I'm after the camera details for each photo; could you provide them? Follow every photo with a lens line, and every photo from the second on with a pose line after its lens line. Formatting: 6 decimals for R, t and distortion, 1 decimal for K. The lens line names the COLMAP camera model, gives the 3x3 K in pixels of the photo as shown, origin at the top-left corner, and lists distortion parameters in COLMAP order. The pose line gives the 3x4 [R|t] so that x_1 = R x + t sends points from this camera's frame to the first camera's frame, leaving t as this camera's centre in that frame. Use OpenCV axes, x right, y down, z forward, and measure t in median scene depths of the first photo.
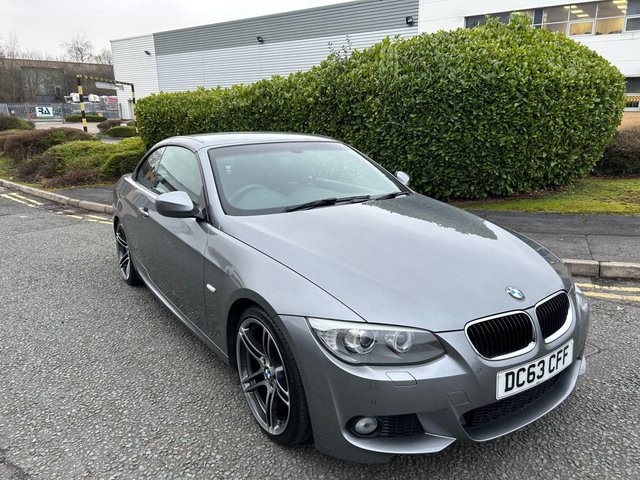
lens RADIAL K [[481.4, 0, 320.0], [0, 481.4, 240.0], [0, 0, 1]] dist [0.042359, -0.032505]
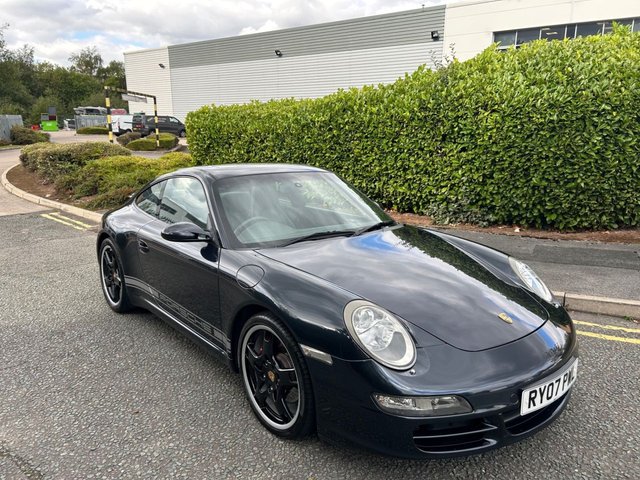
lens RADIAL K [[480.4, 0, 318.6], [0, 480.4, 239.1], [0, 0, 1]] dist [0.057667, -0.051666]
pose [[0.999935, 0.011243, -0.001667, -0.167161], [-0.011287, 0.999500, -0.029519, -0.032759], [0.001335, 0.029536, 0.999563, 0.114329]]
